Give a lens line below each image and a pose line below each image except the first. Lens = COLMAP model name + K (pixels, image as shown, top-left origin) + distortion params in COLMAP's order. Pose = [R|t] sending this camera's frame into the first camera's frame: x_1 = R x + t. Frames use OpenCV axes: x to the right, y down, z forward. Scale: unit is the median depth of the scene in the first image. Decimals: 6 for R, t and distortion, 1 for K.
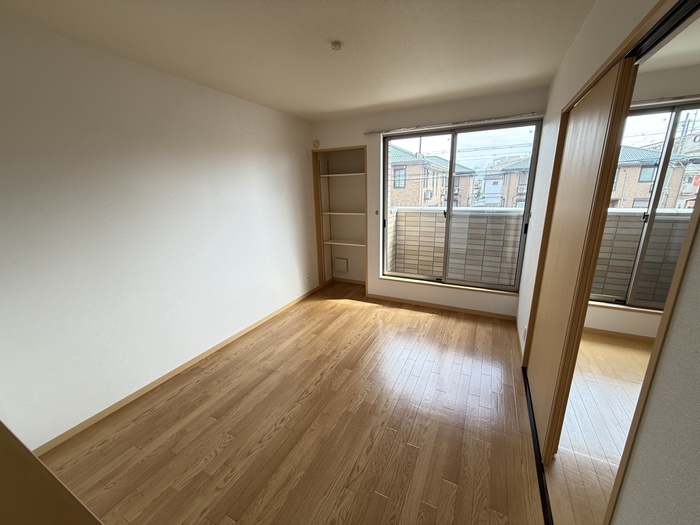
lens RADIAL K [[279.0, 0, 347.1], [0, 279.0, 261.4], [0, 0, 1]] dist [0.004017, -0.000862]
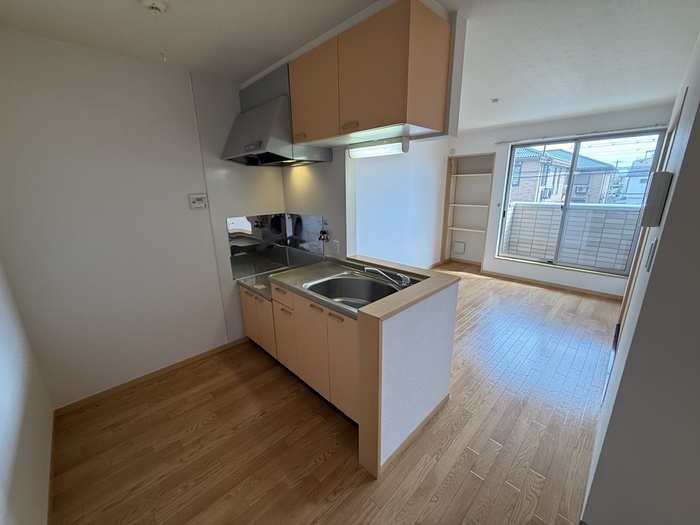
lens RADIAL K [[279.0, 0, 348.7], [0, 279.0, 261.6], [0, 0, 1]] dist [0.004017, -0.000862]
pose [[0.947505, 0.092988, -0.305921, -0.111322], [-0.089406, 0.995663, 0.025733, 0.095870], [0.306987, 0.002969, 0.951709, -0.366176]]
